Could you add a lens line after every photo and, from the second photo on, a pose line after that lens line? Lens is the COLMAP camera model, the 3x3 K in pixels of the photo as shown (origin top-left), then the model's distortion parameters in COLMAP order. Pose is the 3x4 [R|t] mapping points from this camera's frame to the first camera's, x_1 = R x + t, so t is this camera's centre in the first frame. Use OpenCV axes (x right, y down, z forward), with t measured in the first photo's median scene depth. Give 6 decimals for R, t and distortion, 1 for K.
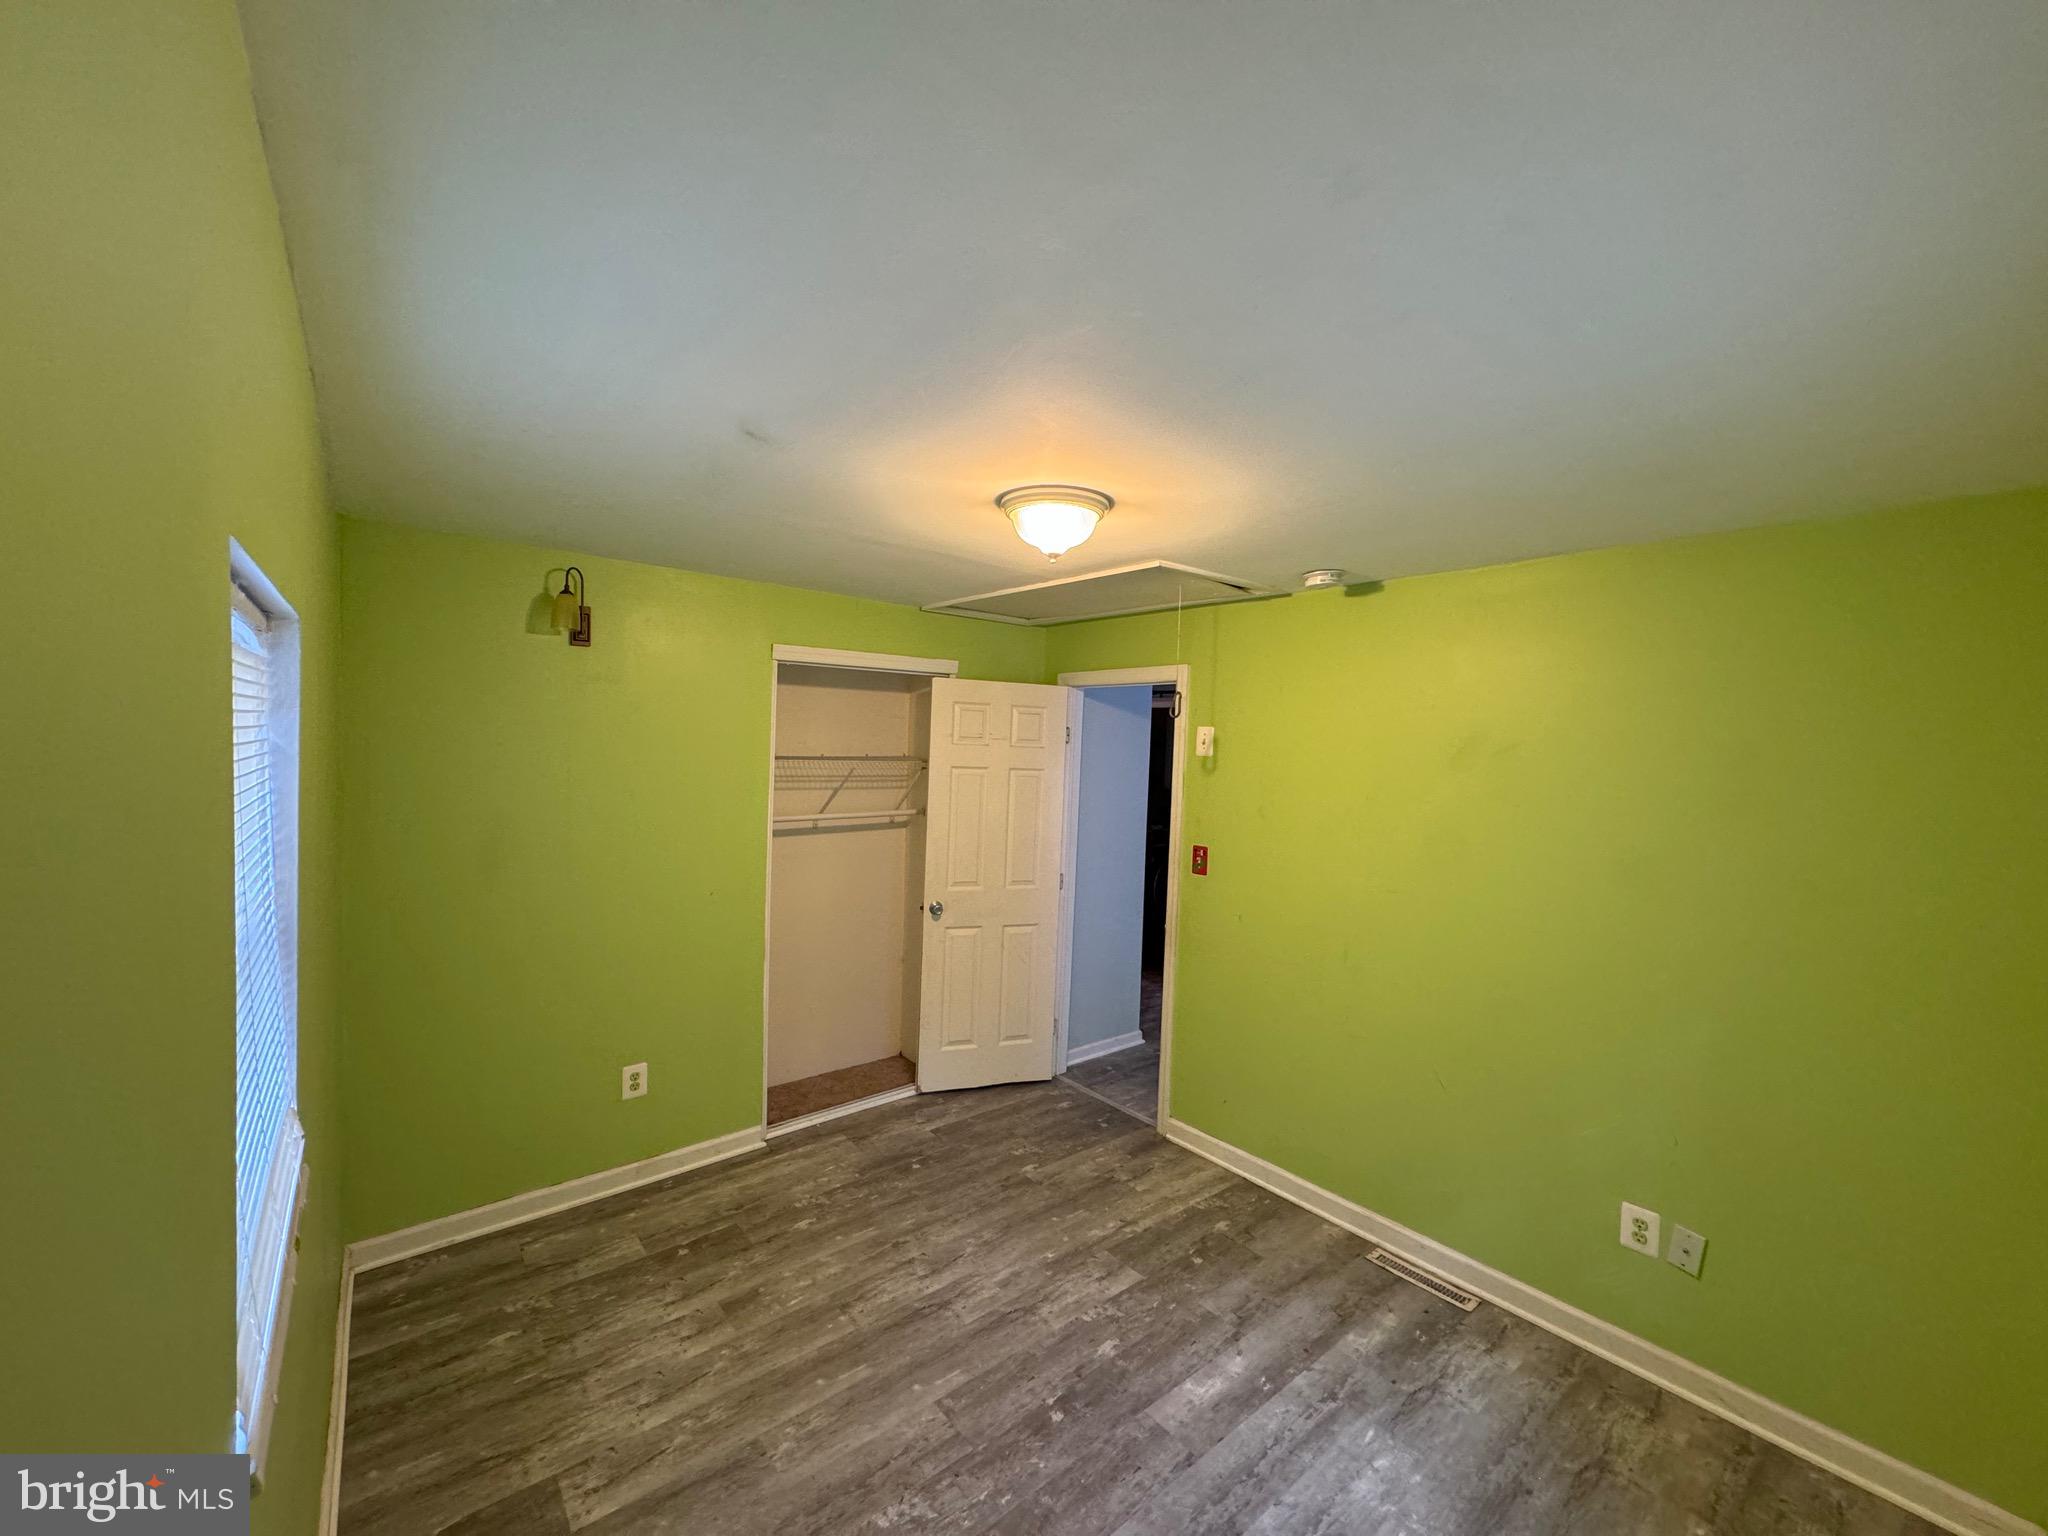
lens RADIAL K [[818.6, 0, 1016.7], [0, 818.6, 771.2], [0, 0, 1]] dist [-0.000227, 0.000114]
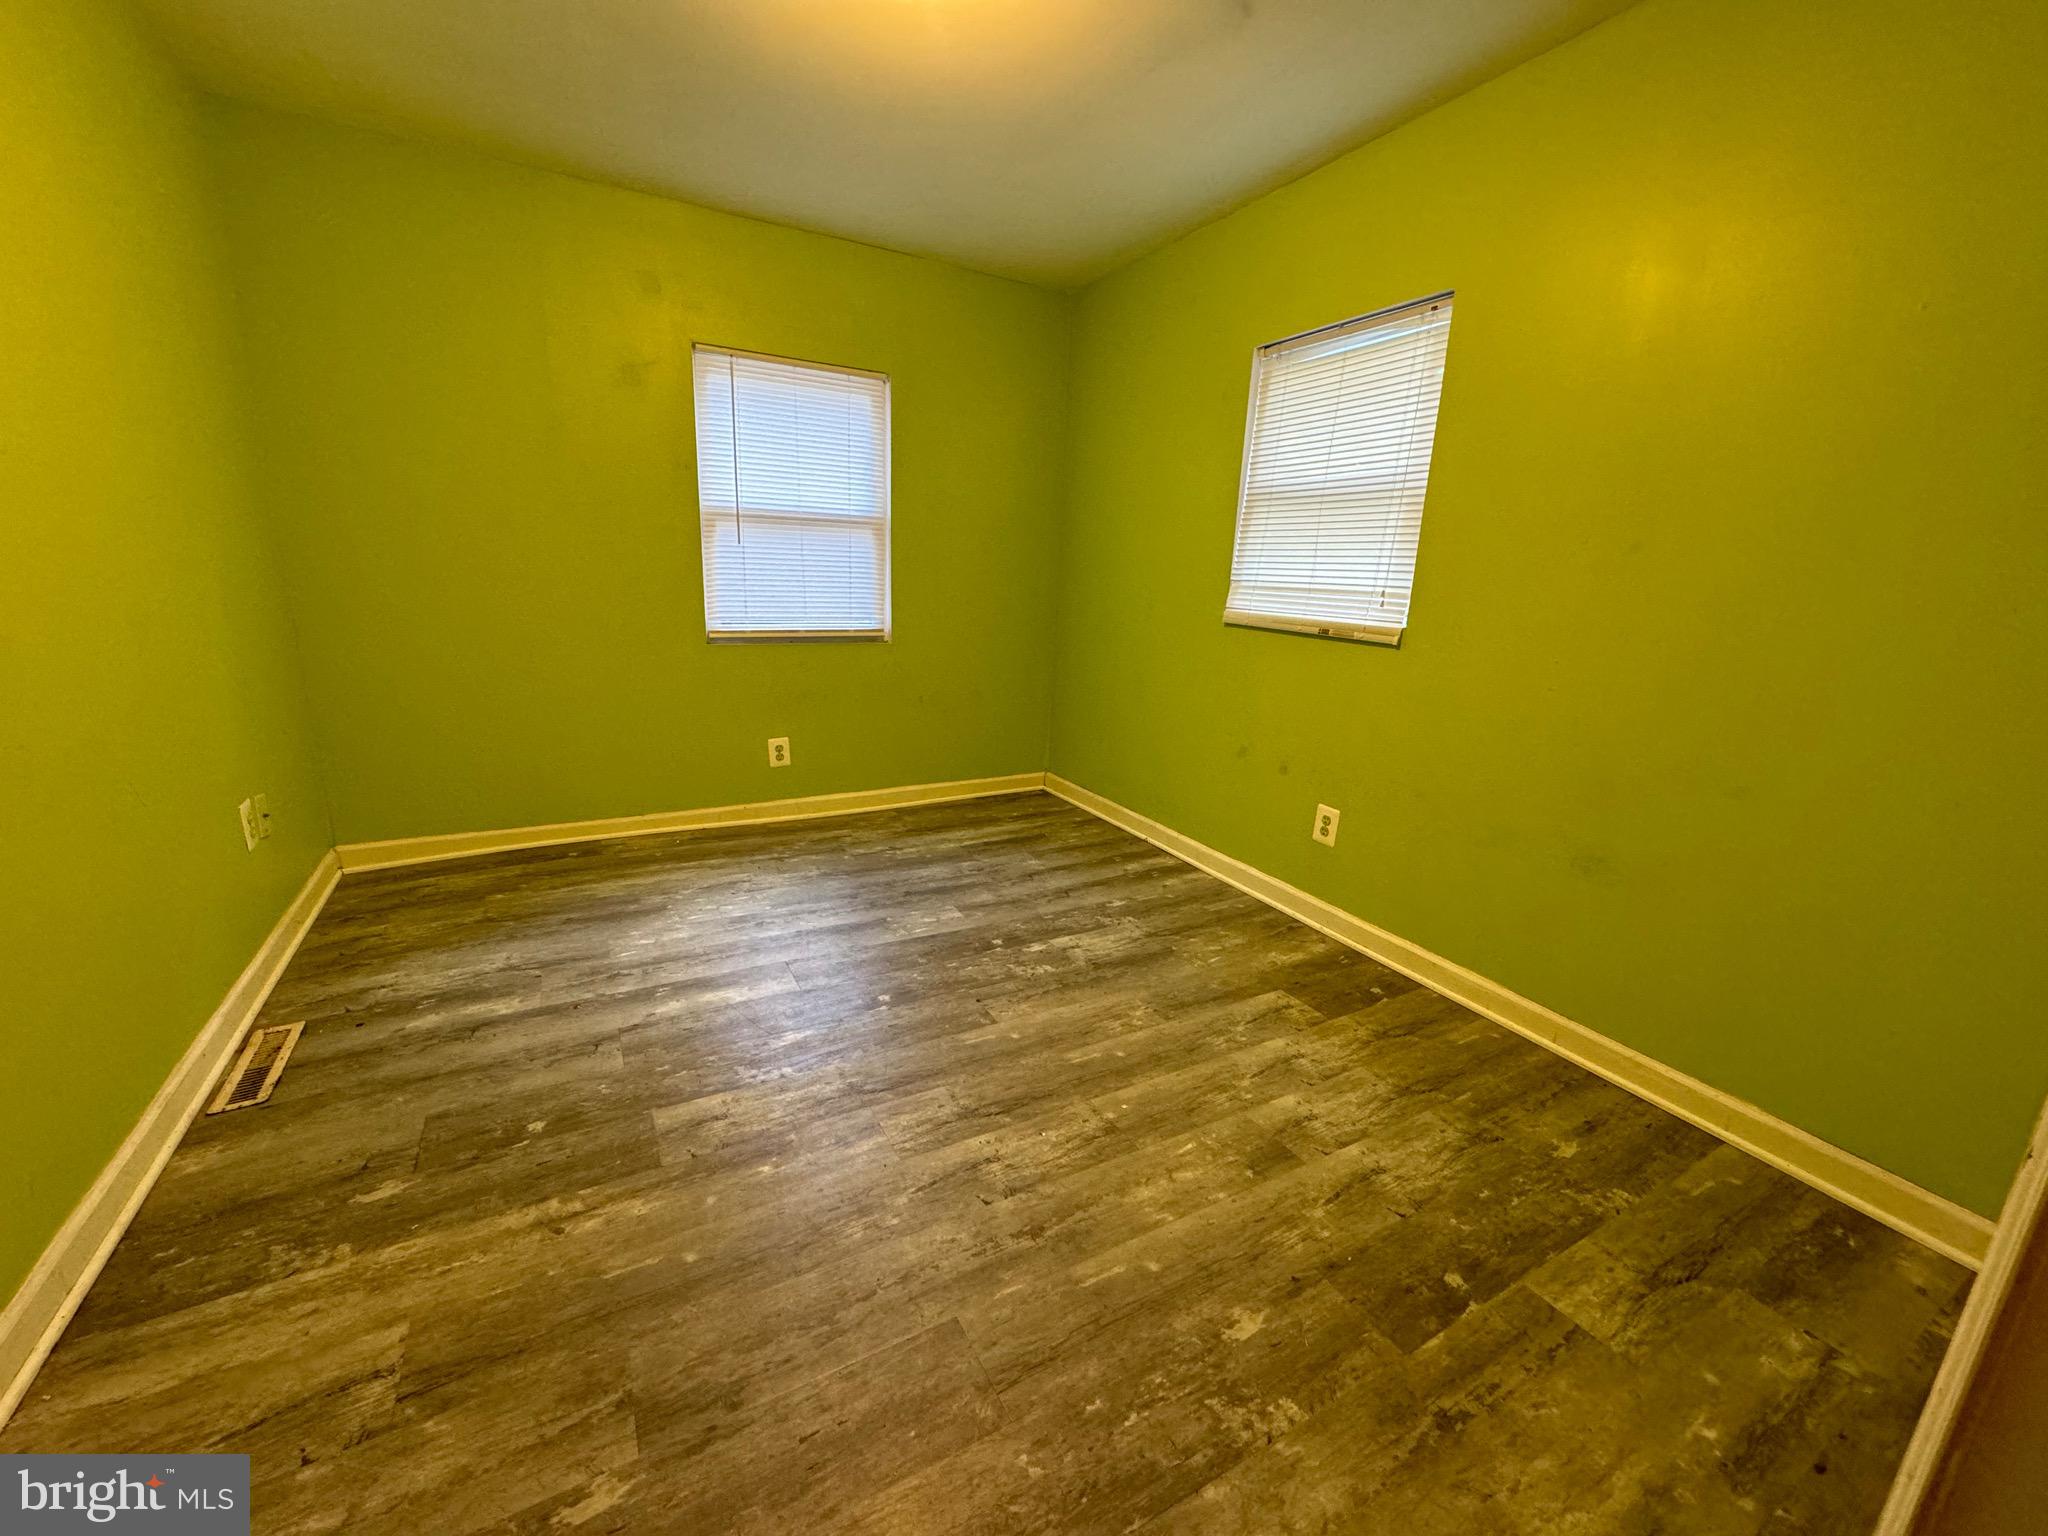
lens RADIAL K [[818.6, 0, 1016.7], [0, 818.6, 771.2], [0, 0, 1]] dist [-0.000227, 0.000114]
pose [[-0.982983, -0.105582, 0.150320, -0.204188], [-0.061092, 0.959635, 0.274533, 0.182683], [-0.173238, 0.260678, -0.949755, 1.589701]]
